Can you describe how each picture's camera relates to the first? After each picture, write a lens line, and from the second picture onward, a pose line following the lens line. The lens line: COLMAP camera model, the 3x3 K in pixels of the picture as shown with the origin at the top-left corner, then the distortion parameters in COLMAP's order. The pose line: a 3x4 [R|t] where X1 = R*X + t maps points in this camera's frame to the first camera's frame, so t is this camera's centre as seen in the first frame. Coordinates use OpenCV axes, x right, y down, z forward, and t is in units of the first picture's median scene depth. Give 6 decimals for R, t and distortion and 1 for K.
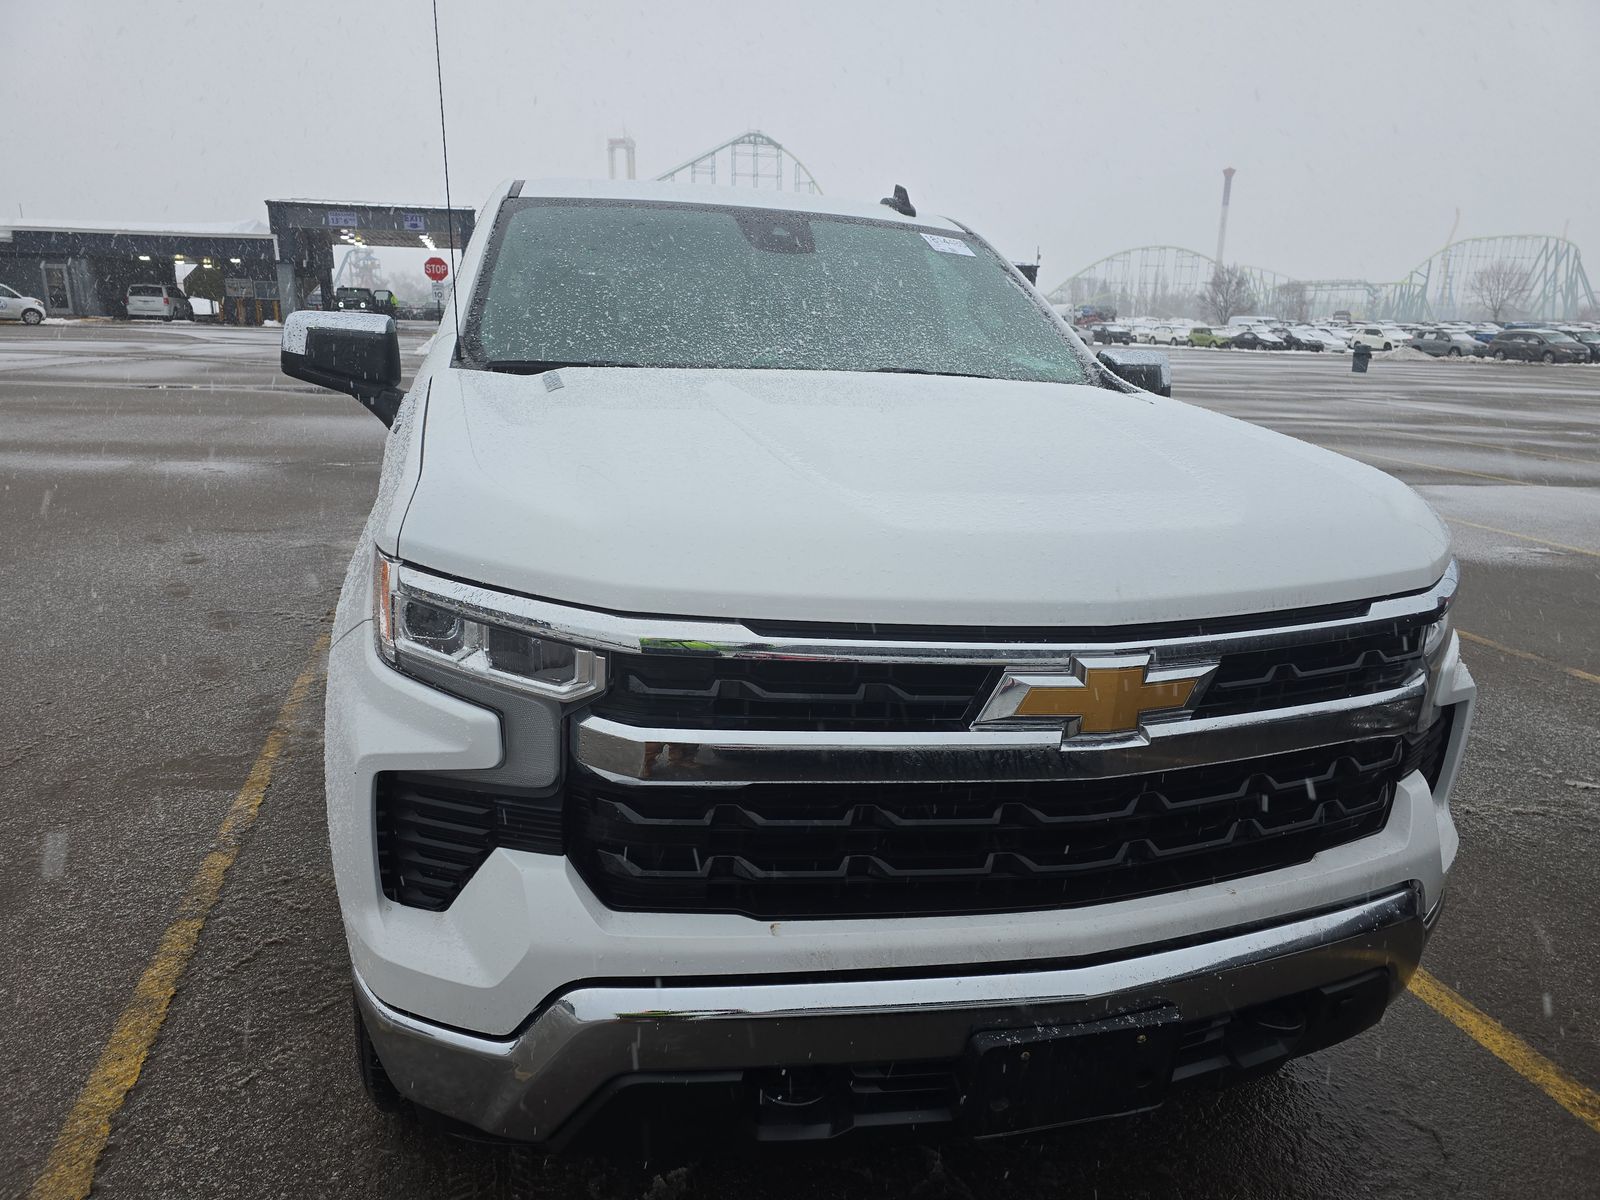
lens RADIAL K [[1078.2, 0, 819.9], [0, 1078.2, 603.6], [0, 0, 1]] dist [0.016595, 0.003913]
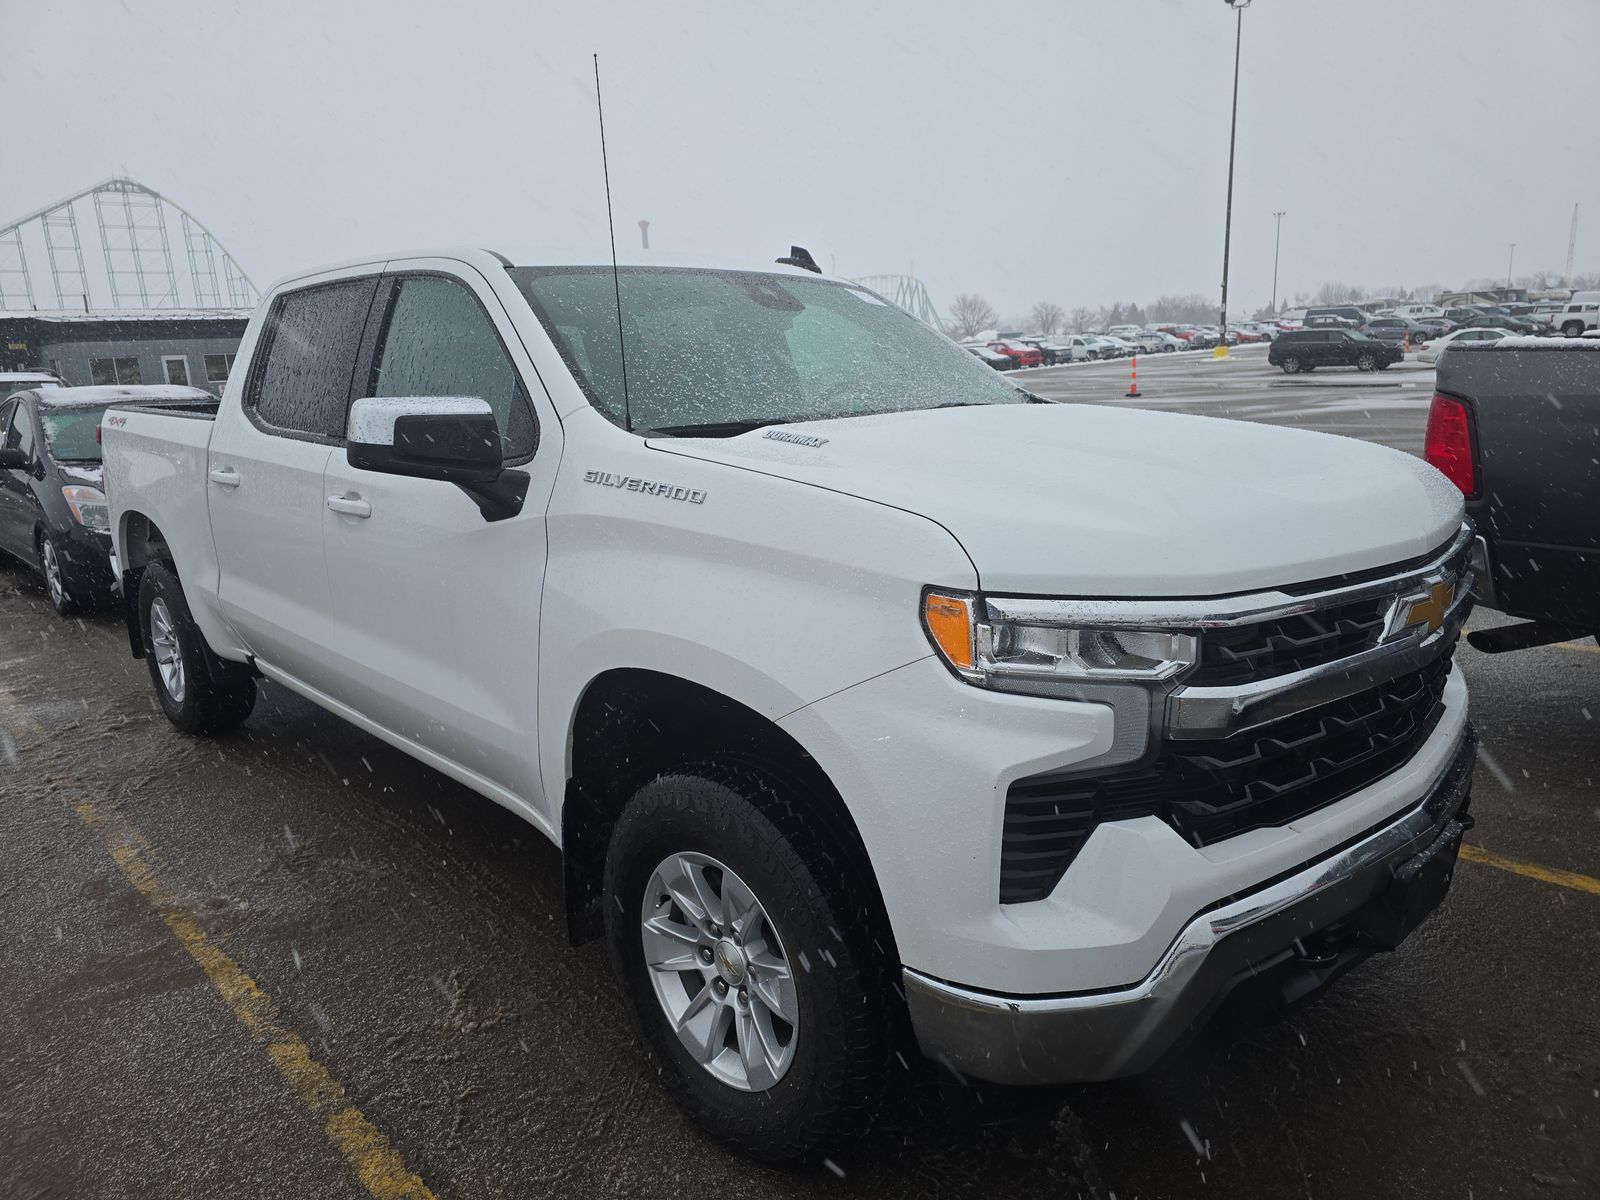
lens RADIAL K [[1078.2, 0, 819.9], [0, 1078.2, 603.6], [0, 0, 1]] dist [0.016595, 0.003913]
pose [[0.881828, -0.164771, 0.441848, -0.677119], [0.182759, 0.983156, 0.001888, -0.041086], [-0.434717, 0.079087, 0.897088, 0.049856]]
